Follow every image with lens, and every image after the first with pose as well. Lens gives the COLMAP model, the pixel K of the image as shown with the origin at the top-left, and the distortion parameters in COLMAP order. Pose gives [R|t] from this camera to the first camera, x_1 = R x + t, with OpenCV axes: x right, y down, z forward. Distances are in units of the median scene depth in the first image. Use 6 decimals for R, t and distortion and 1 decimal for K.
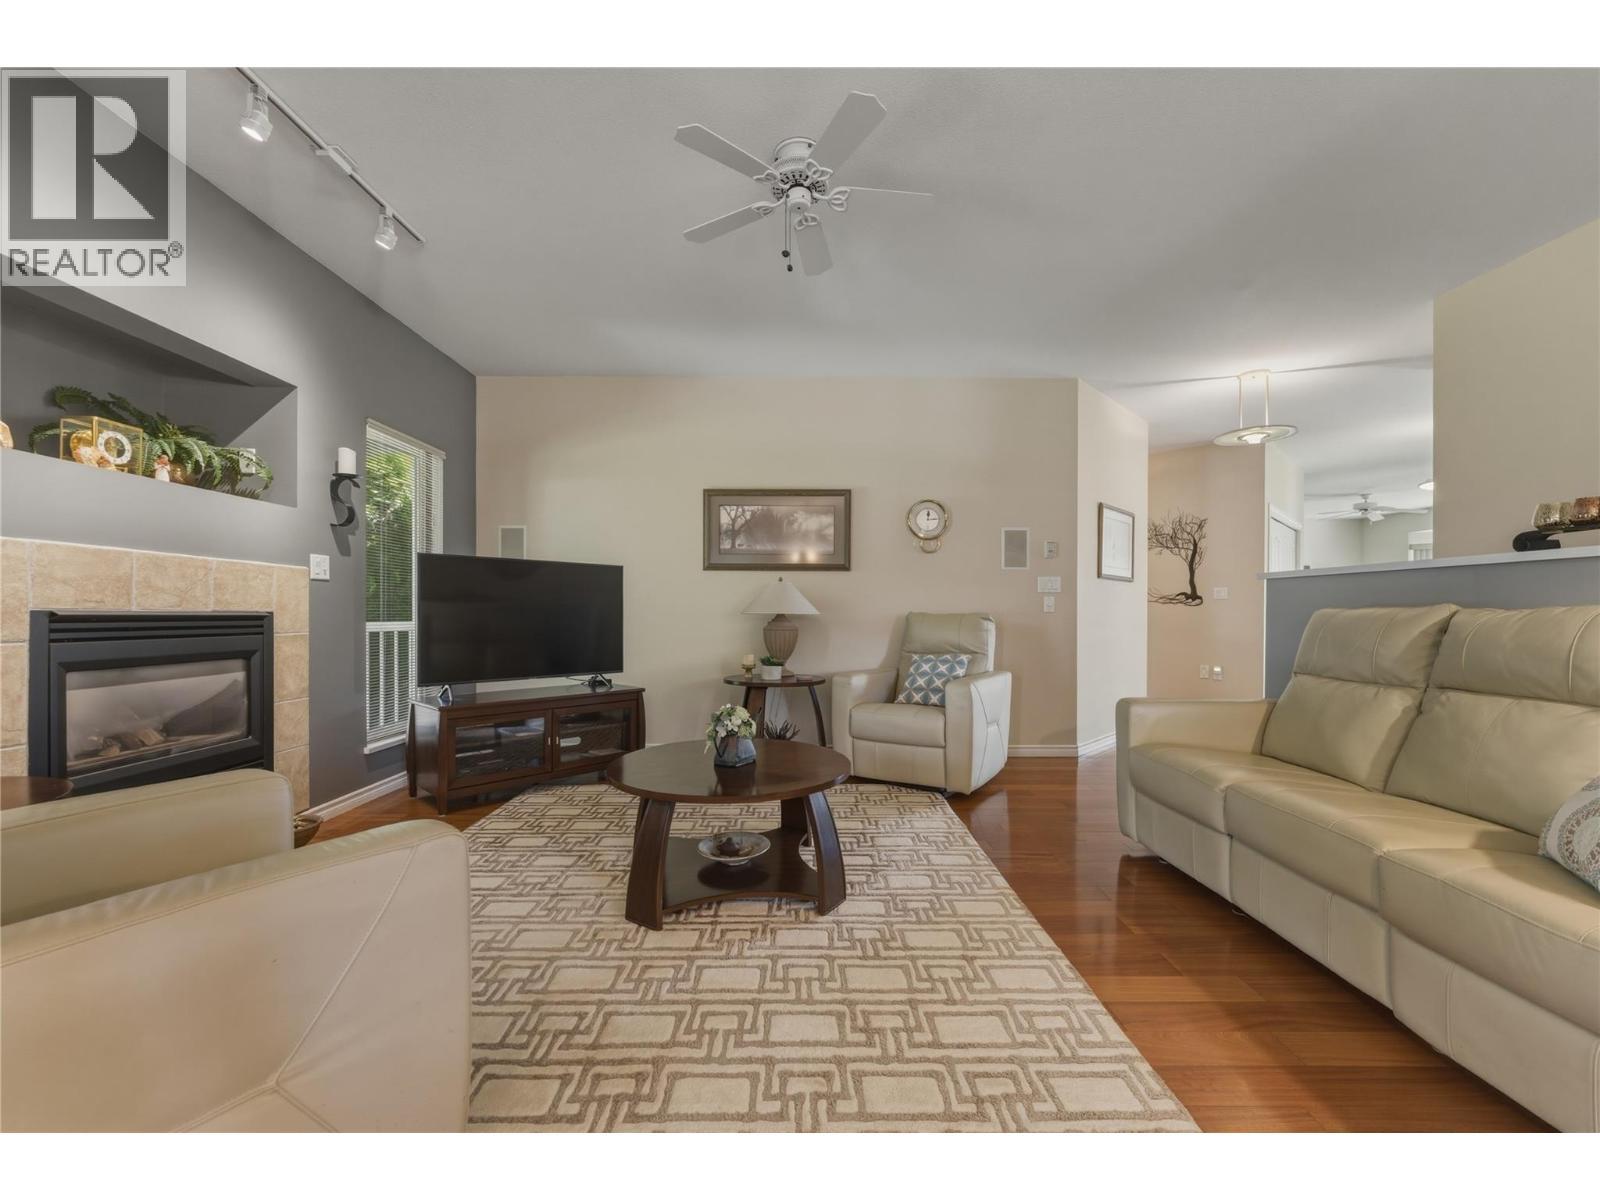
lens RADIAL K [[649.7, 0, 797.2], [0, 649.7, 608.9], [0, 0, 1]] dist [-0.004407, 0.000099]
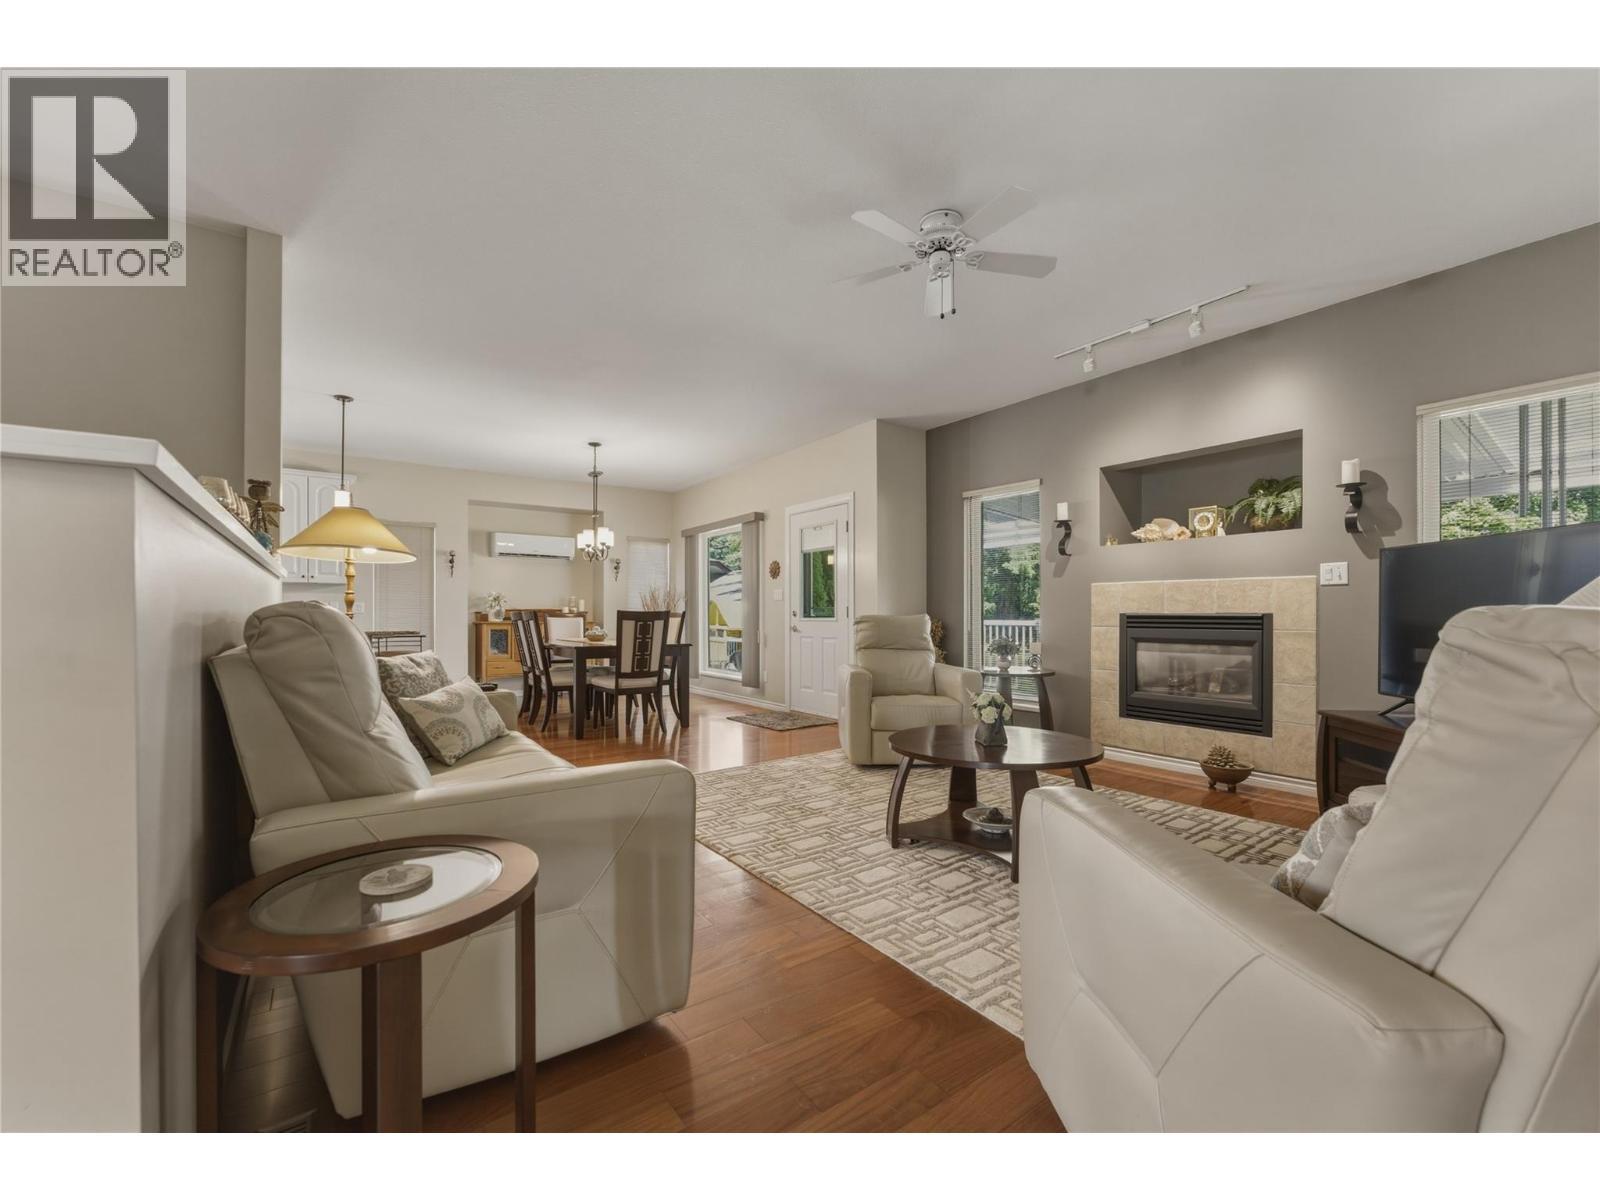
lens RADIAL K [[649.7, 0, 791.7], [0, 649.7, 616.7], [0, 0, 1]] dist [-0.004407, 0.000099]
pose [[-0.824418, 0.008349, -0.565920, 0.819794], [0.010164, 0.999948, -0.000055, 0.001839], [0.565890, -0.005798, -0.824460, 1.683286]]
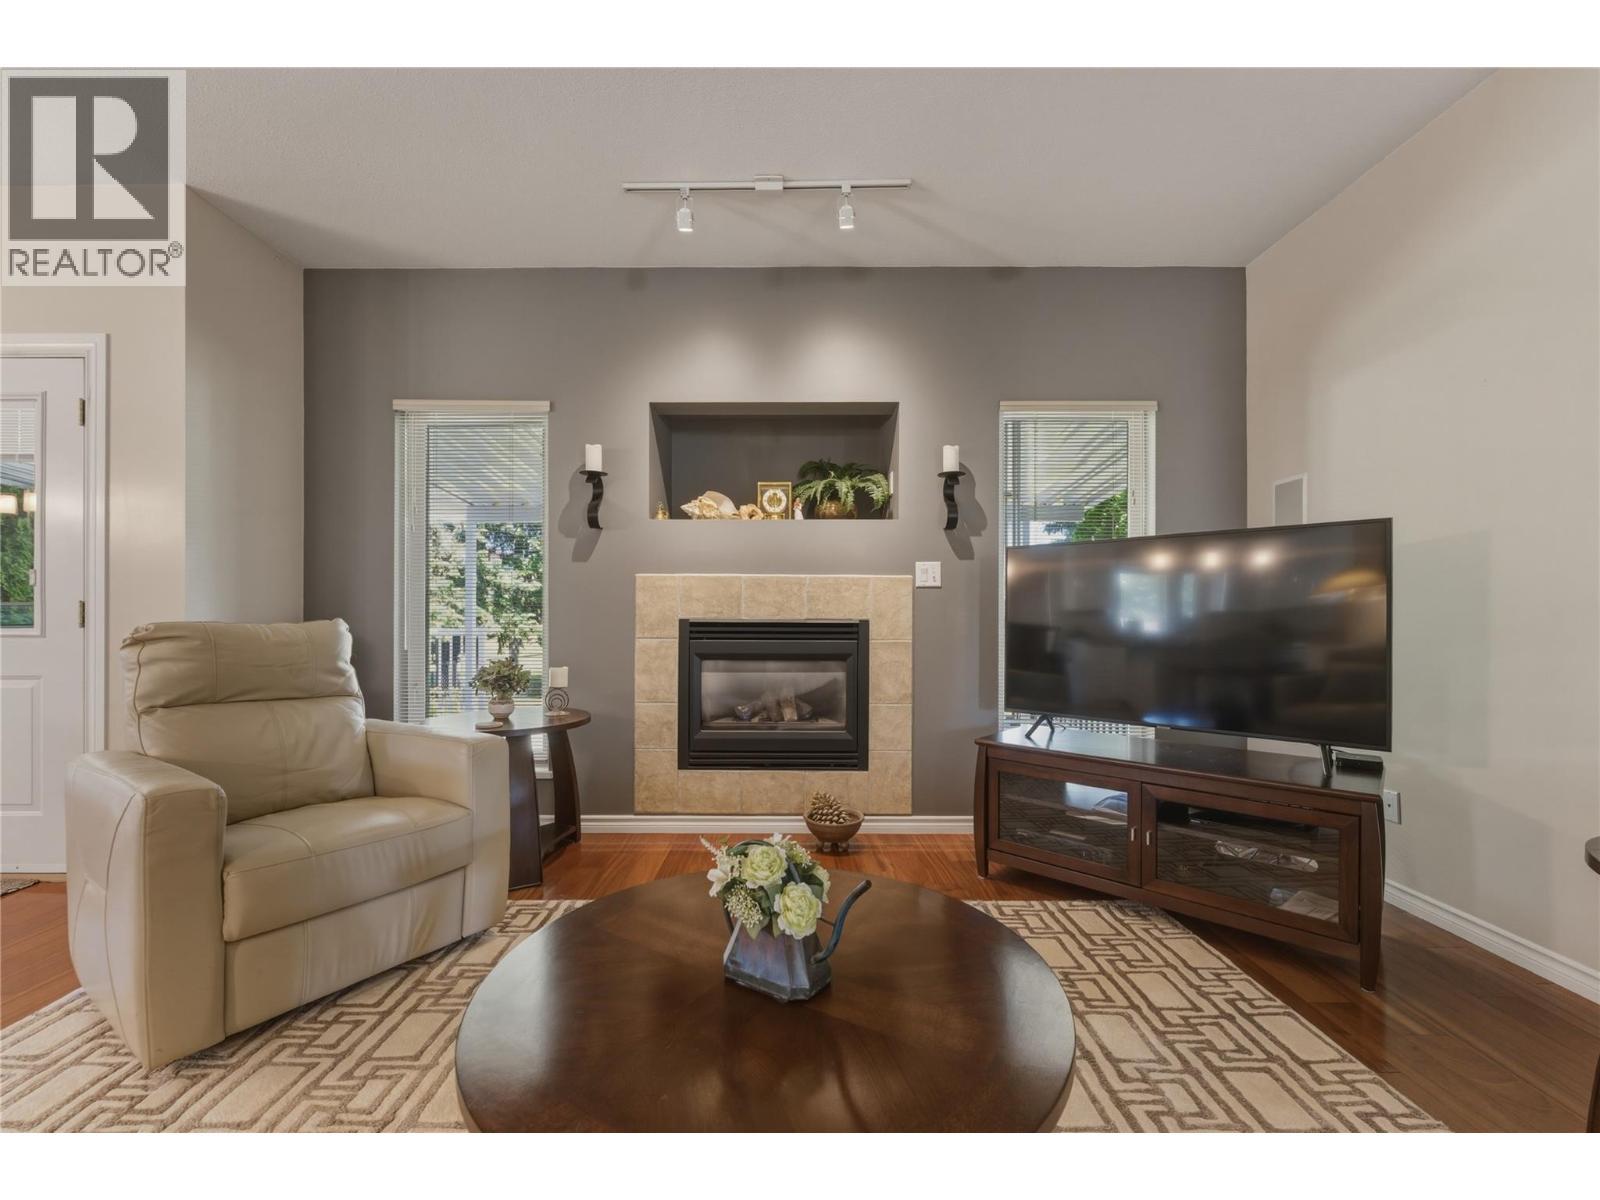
lens RADIAL K [[649.7, 0, 790.2], [0, 649.7, 617.1], [0, 0, 1]] dist [-0.004407, 0.000099]
pose [[-0.013198, 0.002097, -0.999911, 0.306500], [0.006330, 0.999978, 0.002014, -0.002904], [0.999893, -0.006303, -0.013211, 0.968177]]
